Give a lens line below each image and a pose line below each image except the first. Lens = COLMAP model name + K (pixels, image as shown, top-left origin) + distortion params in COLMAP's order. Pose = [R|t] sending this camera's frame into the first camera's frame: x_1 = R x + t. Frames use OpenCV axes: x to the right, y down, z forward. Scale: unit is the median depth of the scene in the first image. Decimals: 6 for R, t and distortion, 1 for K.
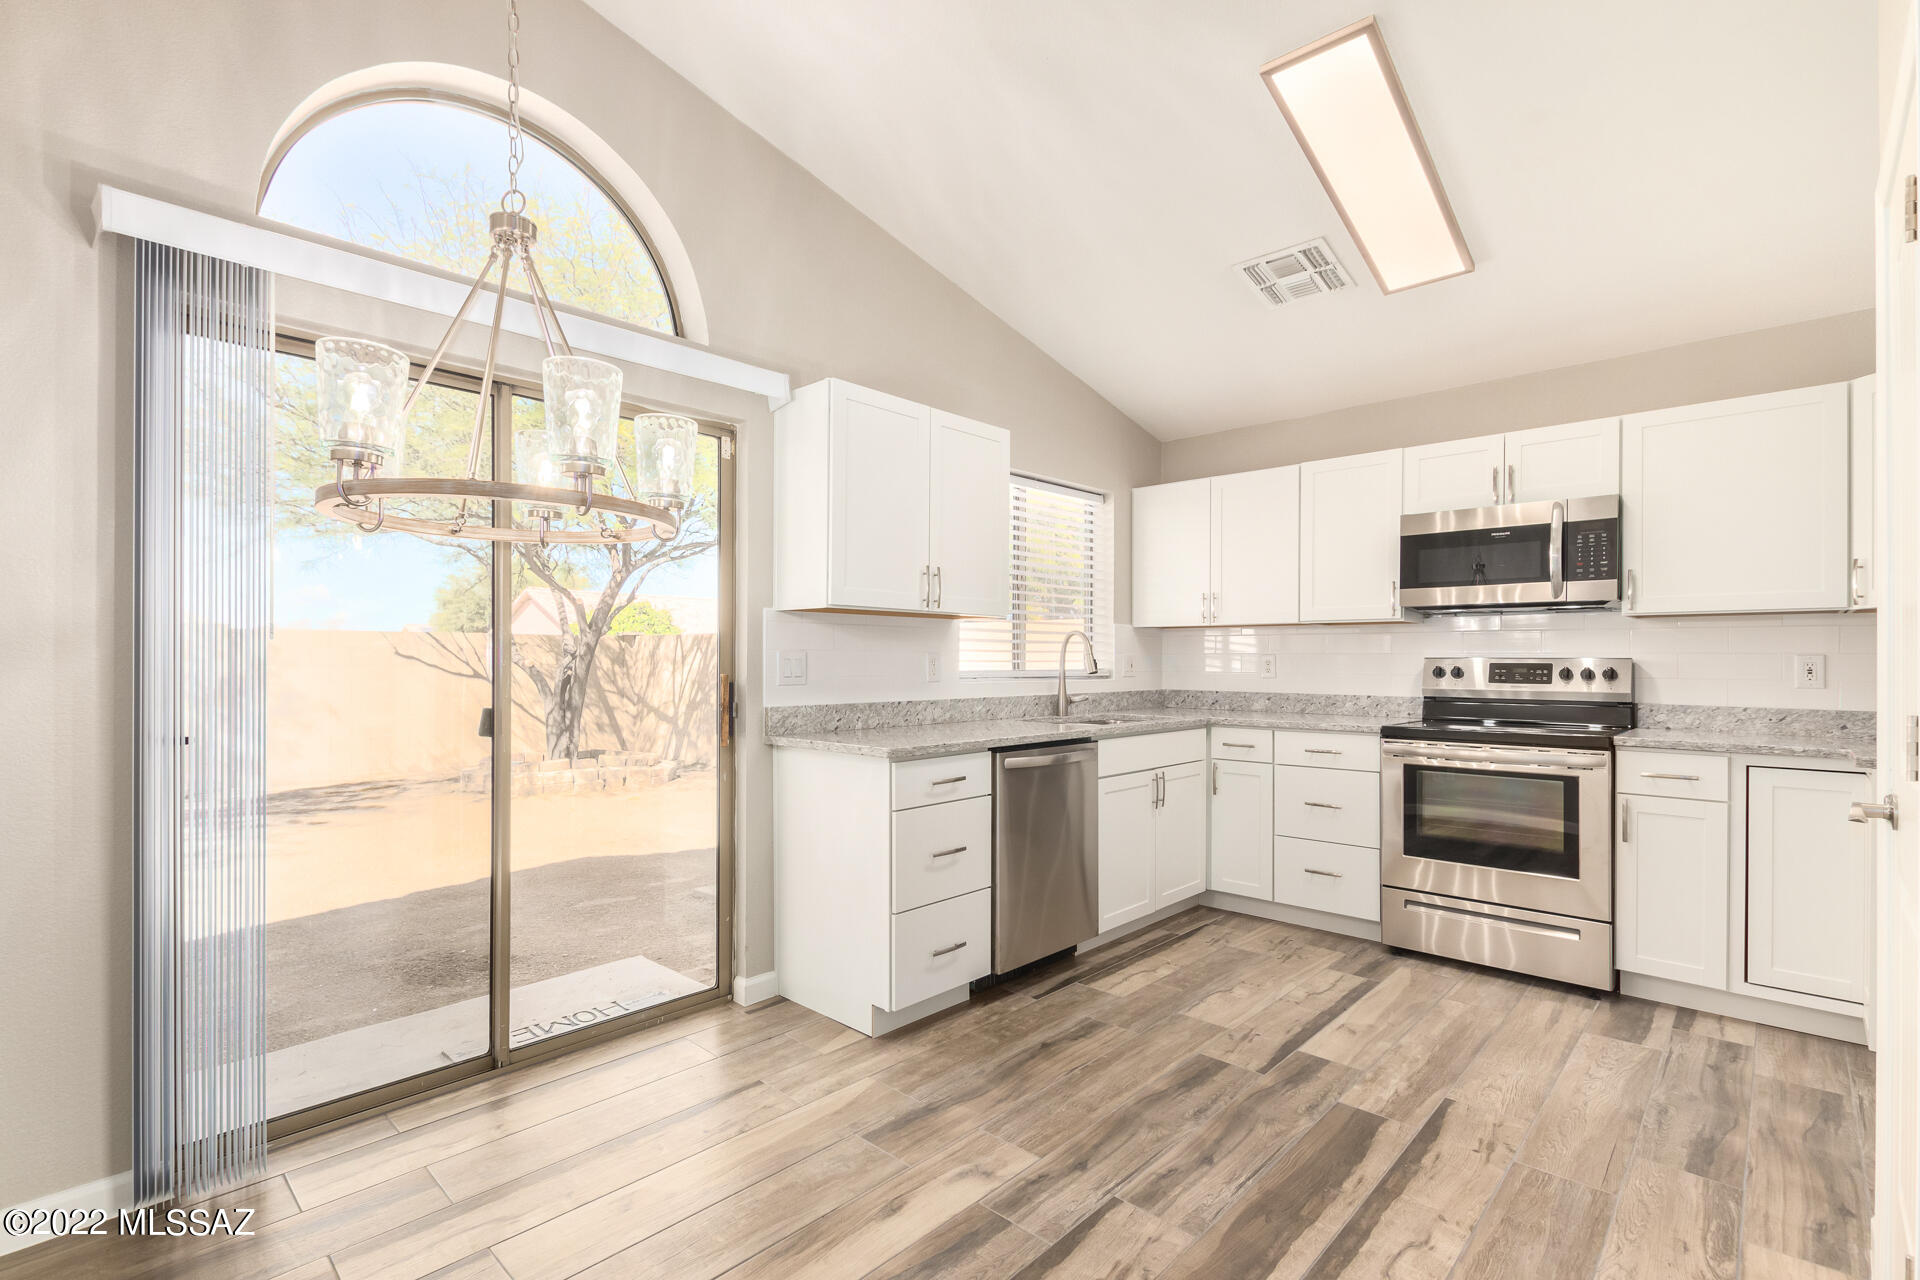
lens RADIAL K [[873.6, 0, 1018.1], [0, 873.6, 658.2], [0, 0, 1]] dist [0.005298, -0.002770]
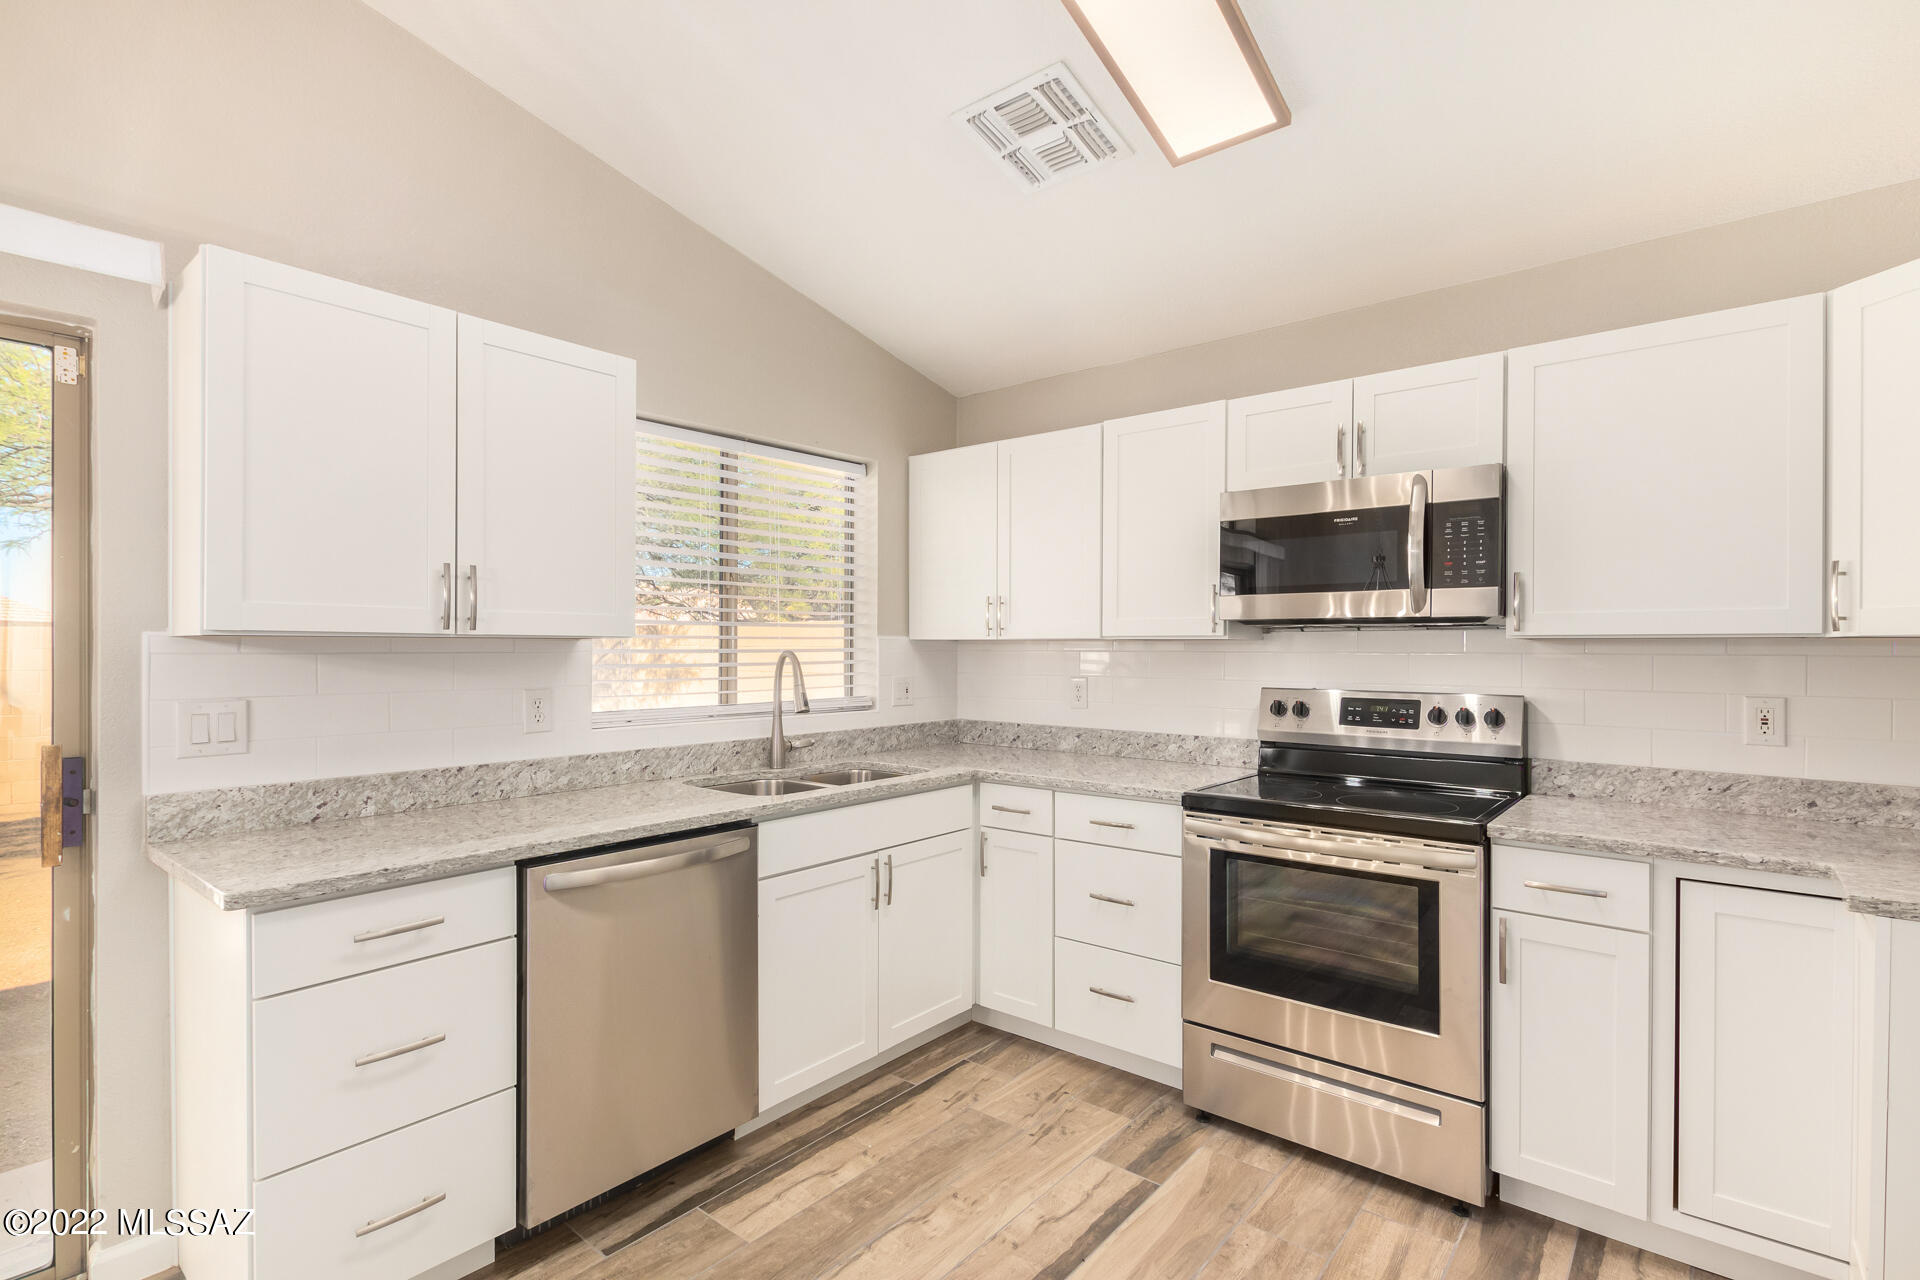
lens RADIAL K [[873.6, 0, 1033.6], [0, 873.6, 651.5], [0, 0, 1]] dist [0.005298, -0.002770]
pose [[0.997644, -0.002918, 0.068537, 0.266993], [0.002441, 0.999972, 0.007044, -0.044051], [-0.068556, -0.006860, 0.997624, 0.332025]]
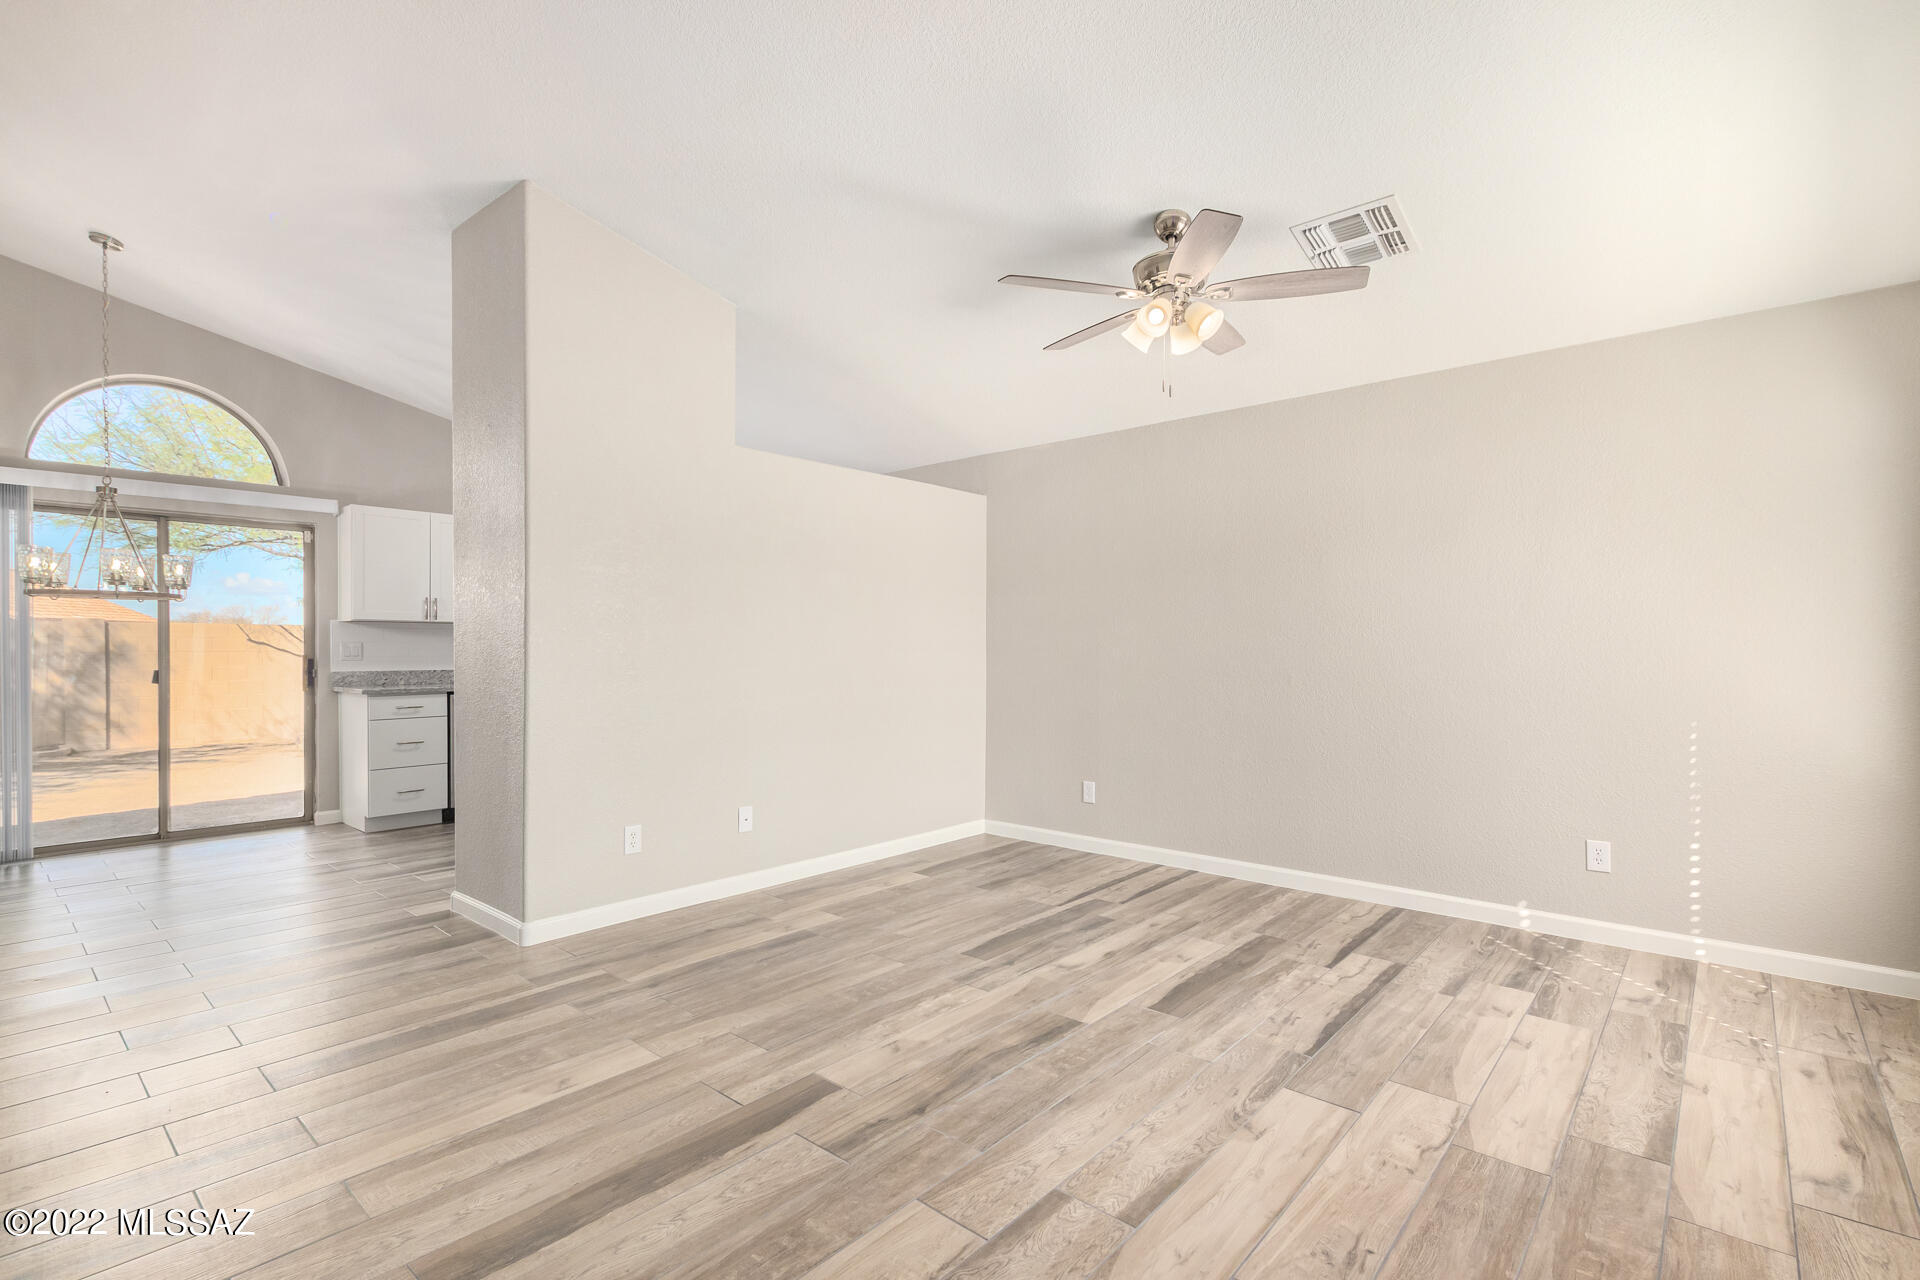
lens RADIAL K [[873.6, 0, 1009.3], [0, 873.6, 662.8], [0, 0, 1]] dist [0.005298, -0.002770]
pose [[0.998802, -0.002323, 0.048878, 1.037395], [0.002113, 0.999988, 0.004344, 0.029106], [-0.048888, -0.004235, 0.998795, -0.933133]]
